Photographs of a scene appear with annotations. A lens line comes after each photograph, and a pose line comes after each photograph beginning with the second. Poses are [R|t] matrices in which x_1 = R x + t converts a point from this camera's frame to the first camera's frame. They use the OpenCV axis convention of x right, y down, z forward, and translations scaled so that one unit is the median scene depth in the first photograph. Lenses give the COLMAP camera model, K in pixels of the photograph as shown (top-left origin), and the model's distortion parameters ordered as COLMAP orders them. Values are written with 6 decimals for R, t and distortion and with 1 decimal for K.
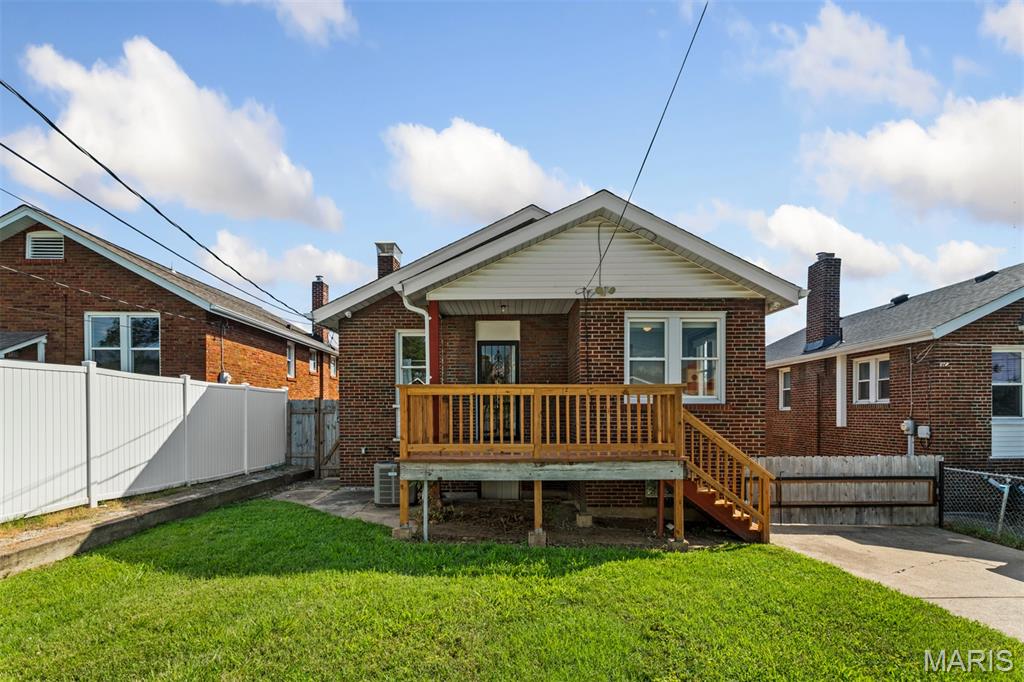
lens RADIAL K [[511.5, 0, 533.5], [0, 511.5, 352.2], [0, 0, 1]] dist [-0.001033, -0.000288]
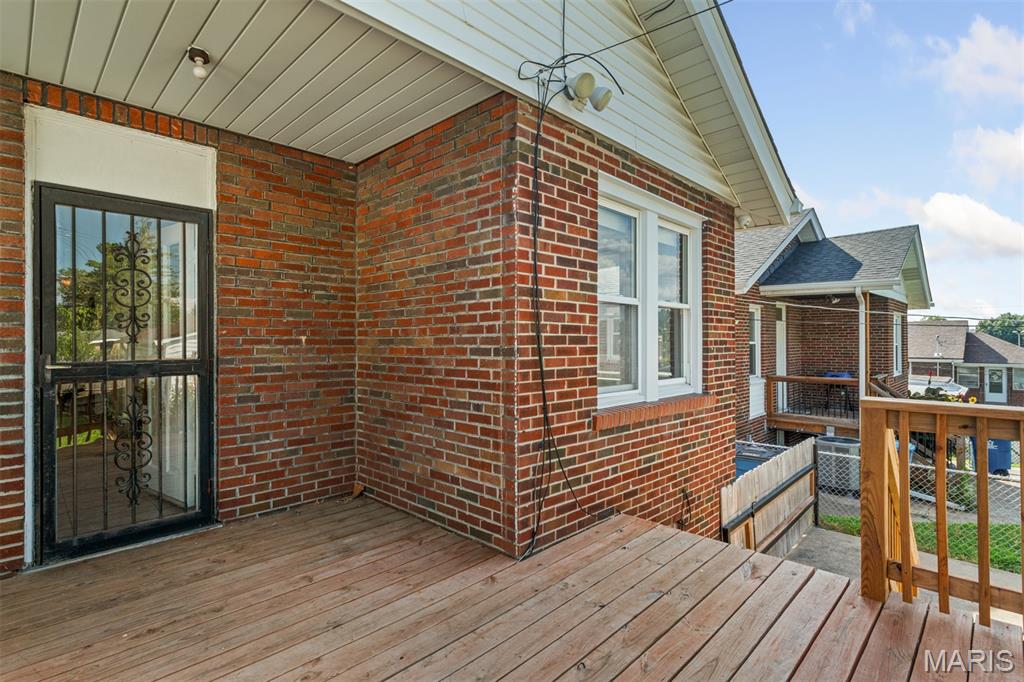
lens RADIAL K [[491.8, 0, 492.1], [0, 491.8, 343.9], [0, 0, 1]] dist [0.003312, 0.000867]
pose [[0.731850, -0.000176, 0.681466, -0.131594], [-0.082102, 0.992693, 0.088428, 0.022625], [-0.676502, -0.120666, 0.726488, 0.767238]]
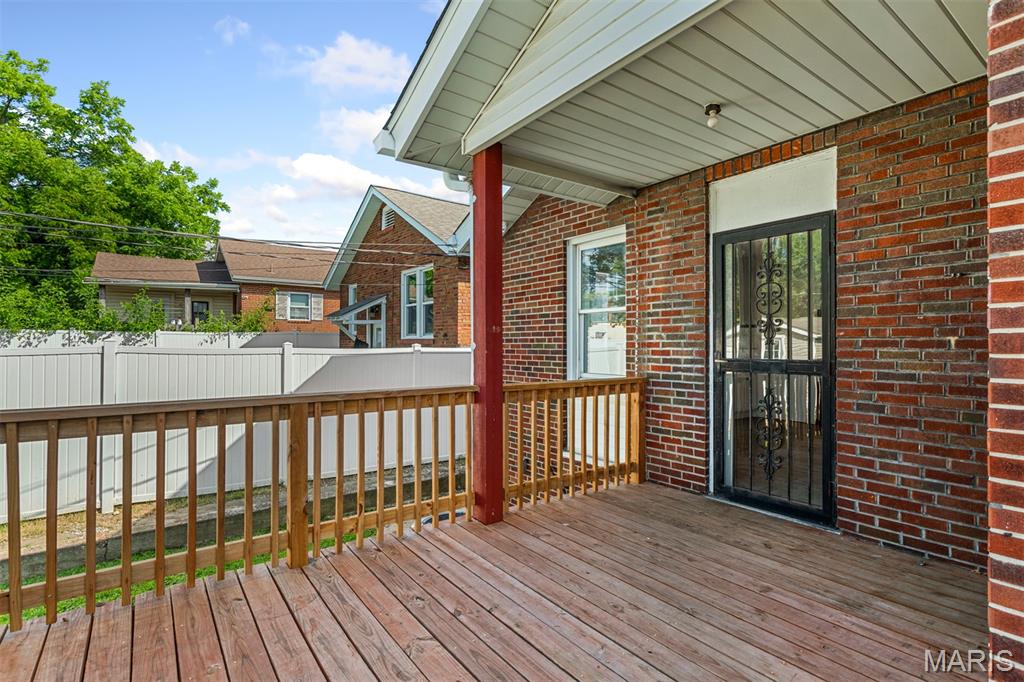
lens RADIAL K [[496.4, 0, 506.6], [0, 496.4, 348.6], [0, 0, 1]] dist [0.001455, 0.000377]
pose [[0.568576, 0.014244, -0.822508, 0.131942], [0.095432, 0.991957, 0.083147, 0.020788], [0.817077, -0.125769, 0.562643, 0.772264]]
